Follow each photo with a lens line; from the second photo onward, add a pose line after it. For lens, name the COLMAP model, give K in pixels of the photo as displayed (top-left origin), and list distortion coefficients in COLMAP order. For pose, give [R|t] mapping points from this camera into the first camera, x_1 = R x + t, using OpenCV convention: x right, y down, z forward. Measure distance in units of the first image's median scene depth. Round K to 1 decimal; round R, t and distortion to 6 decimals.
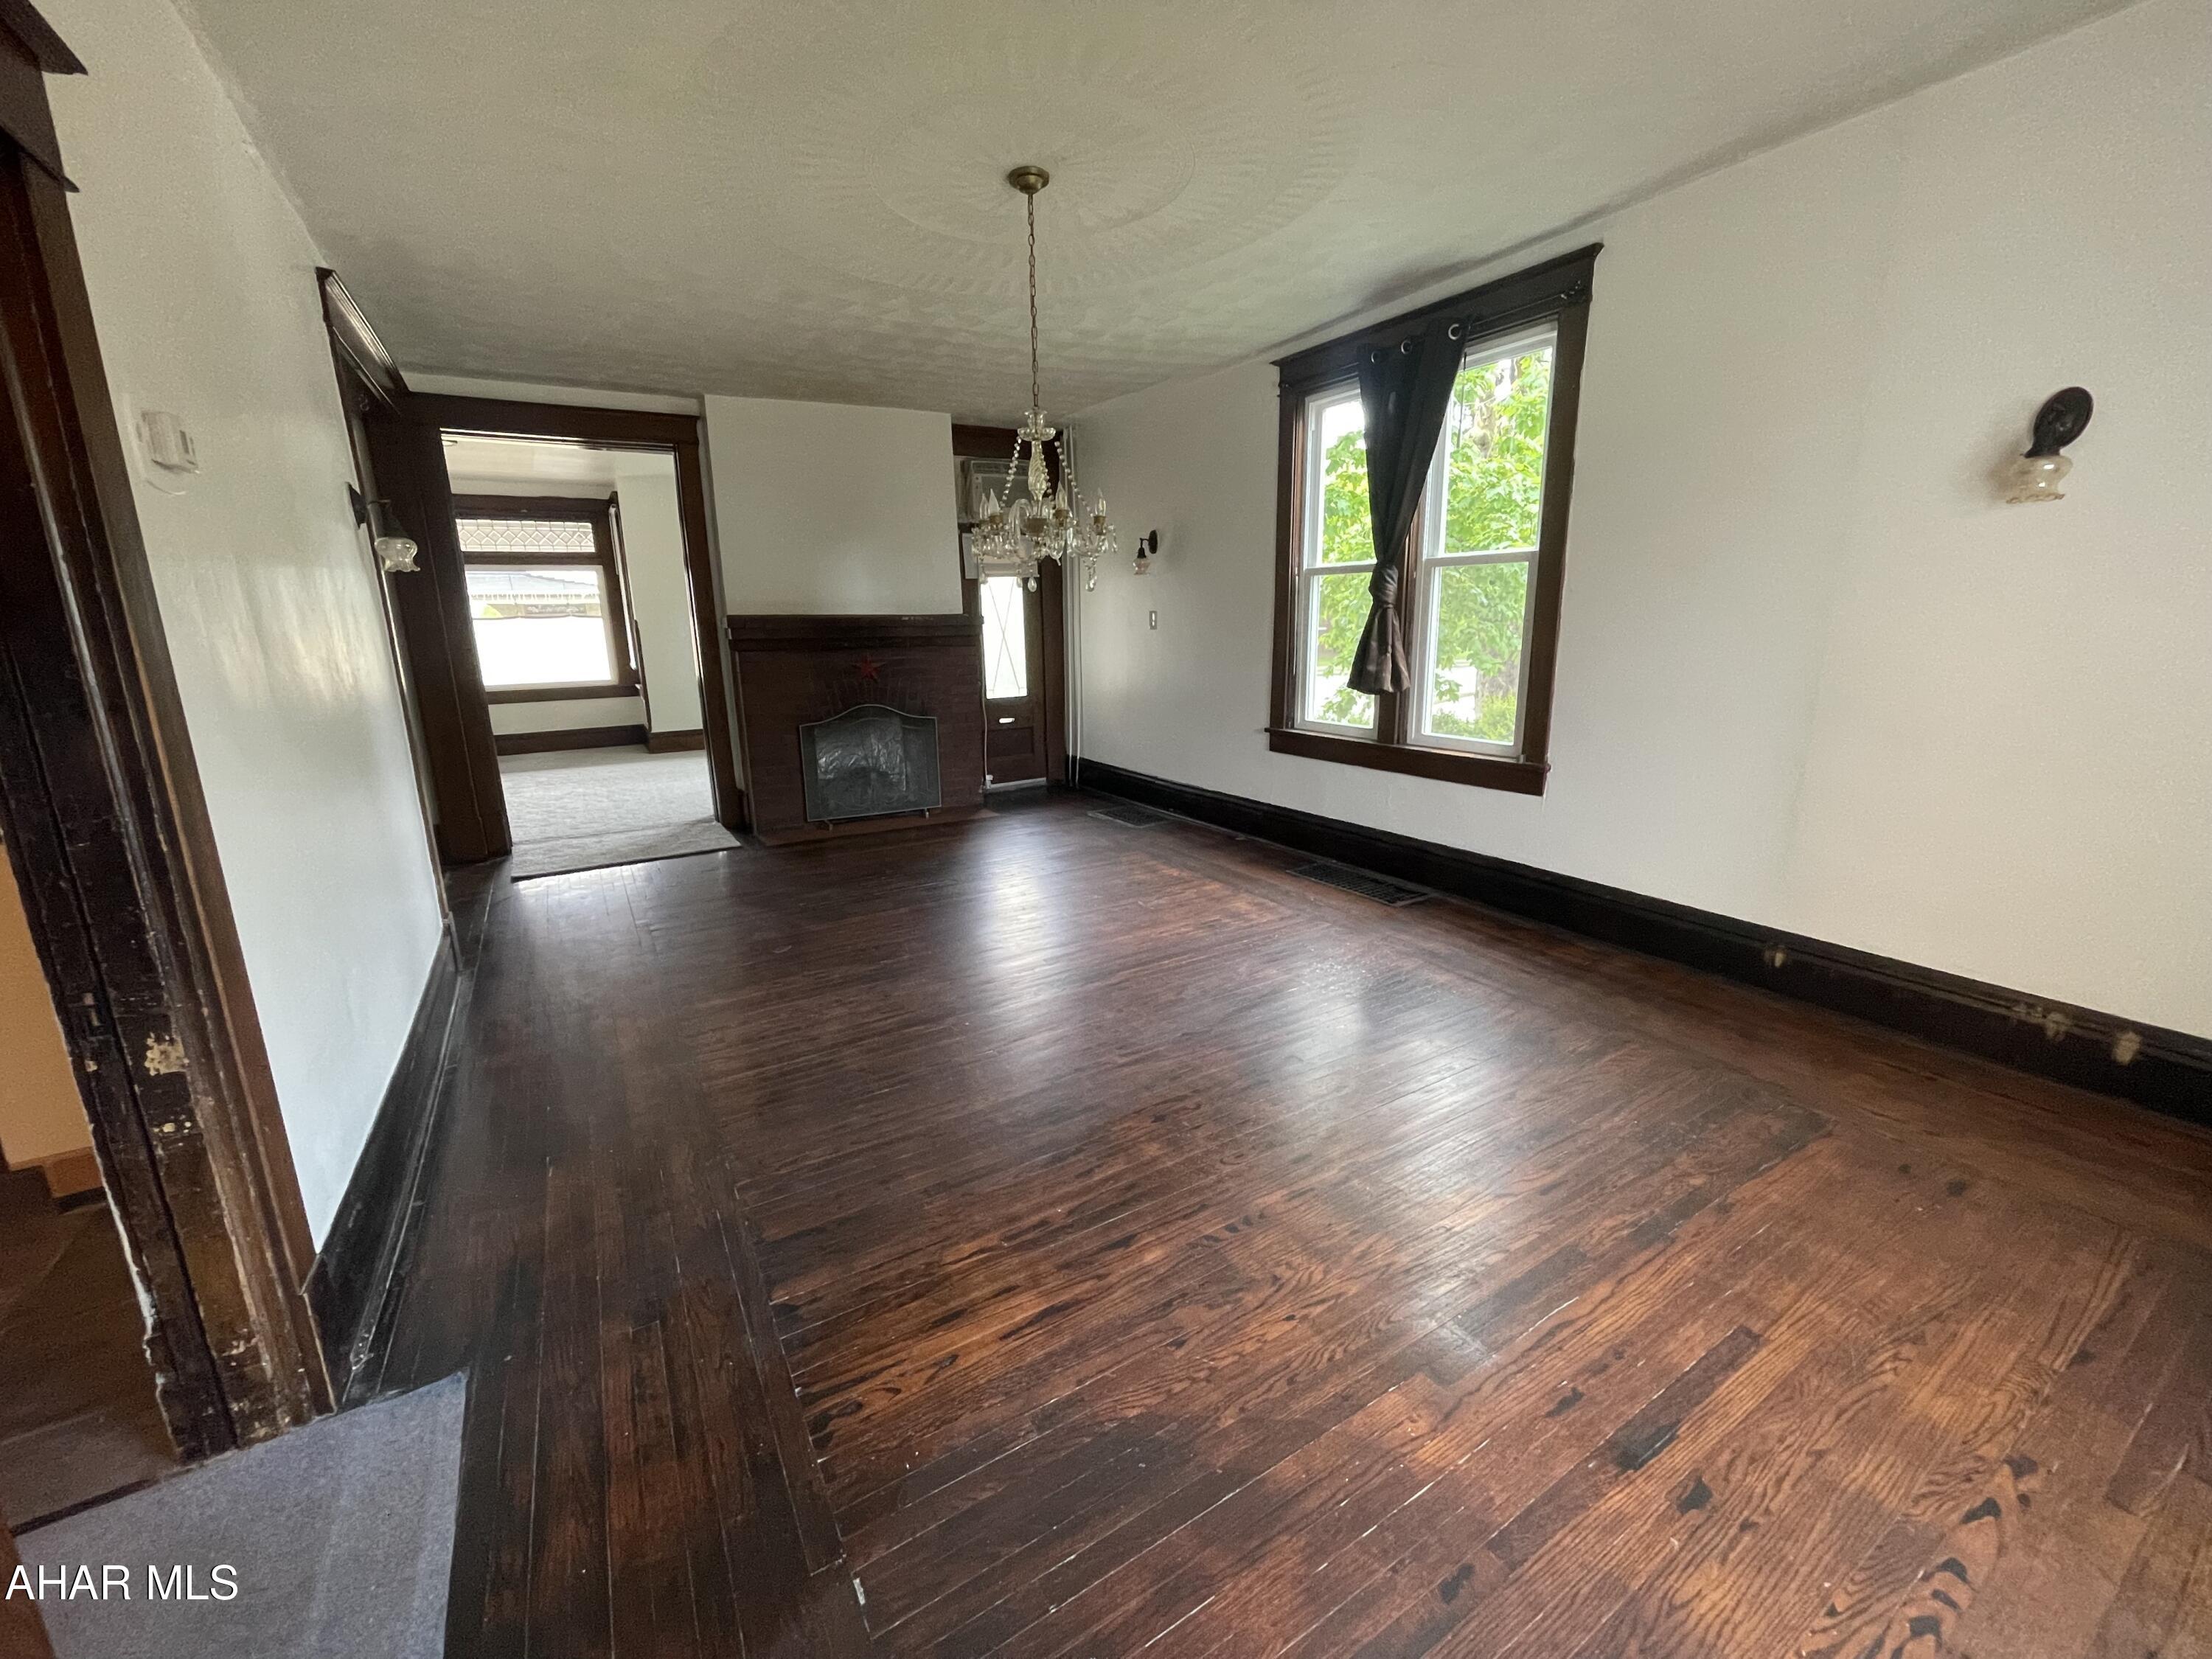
lens RADIAL K [[892.4, 0, 1097.6], [0, 892.4, 833.7], [0, 0, 1]] dist [-0.003012, -0.000027]
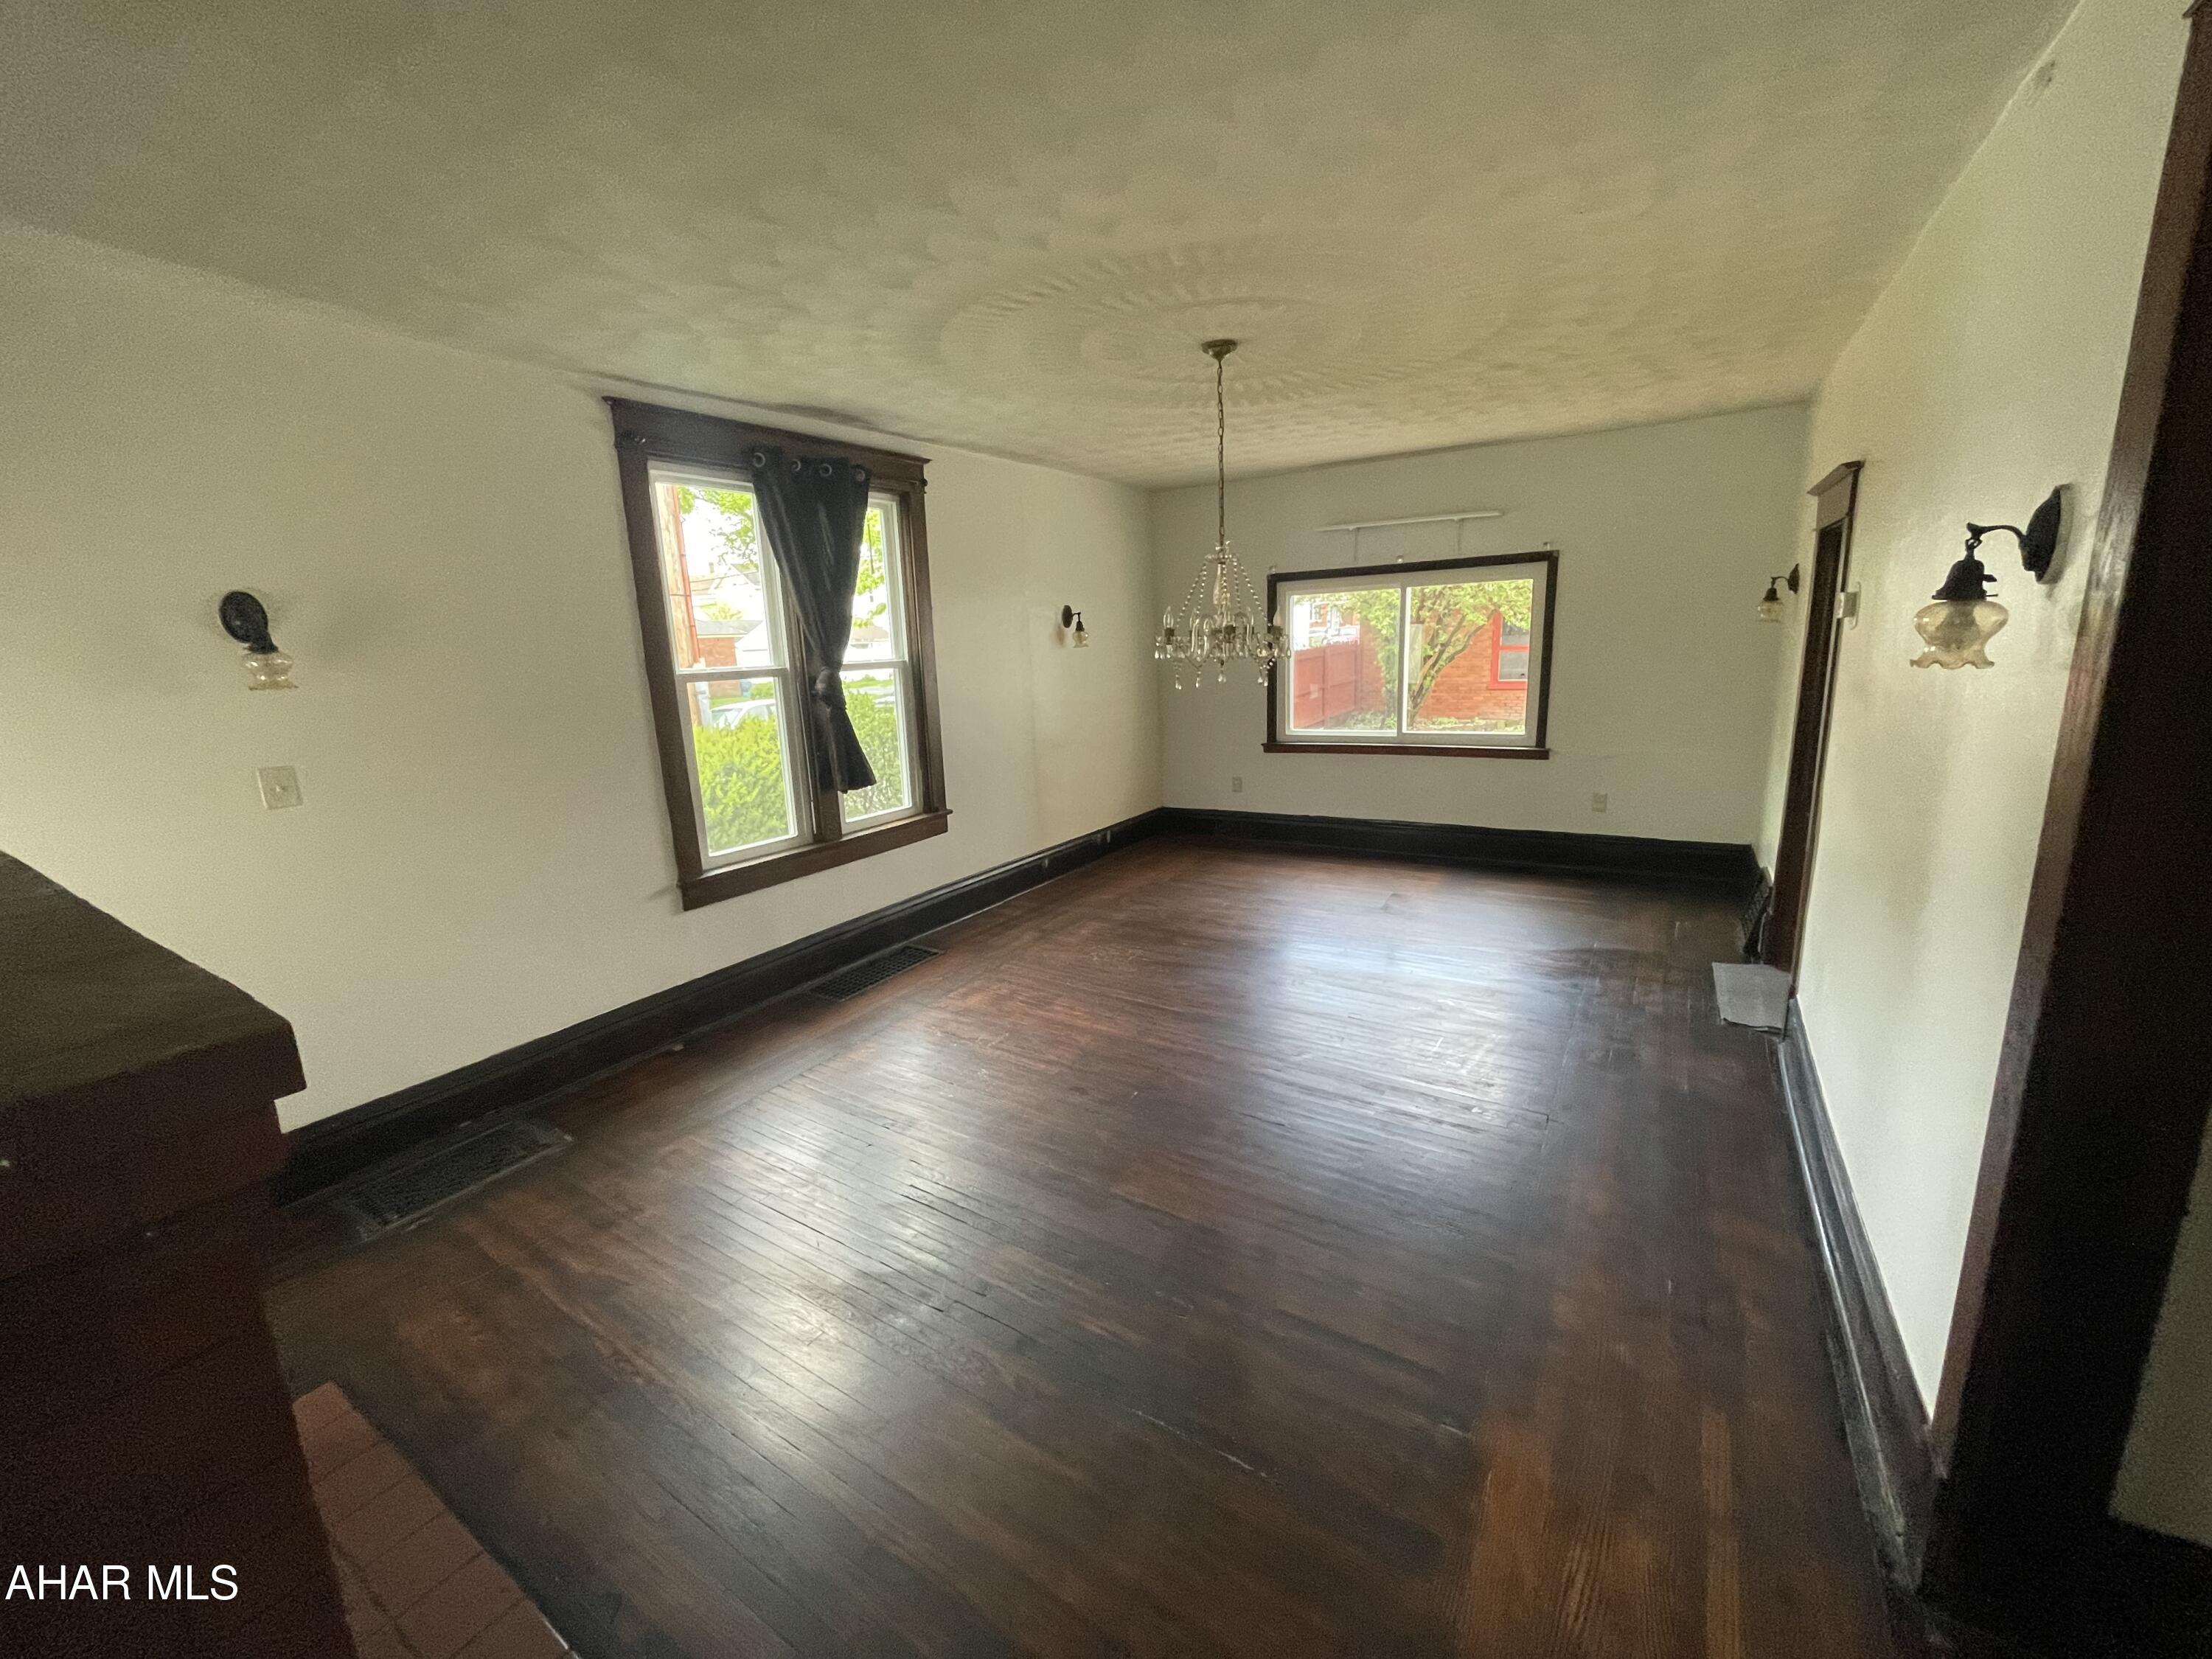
lens RADIAL K [[892.4, 0, 1097.6], [0, 892.4, 833.7], [0, 0, 1]] dist [-0.003012, -0.000027]
pose [[-0.452289, -0.162715, 0.876903, -0.756779], [0.253715, 0.919120, 0.301410, -0.361553], [-0.855022, 0.358808, -0.374425, 1.189802]]
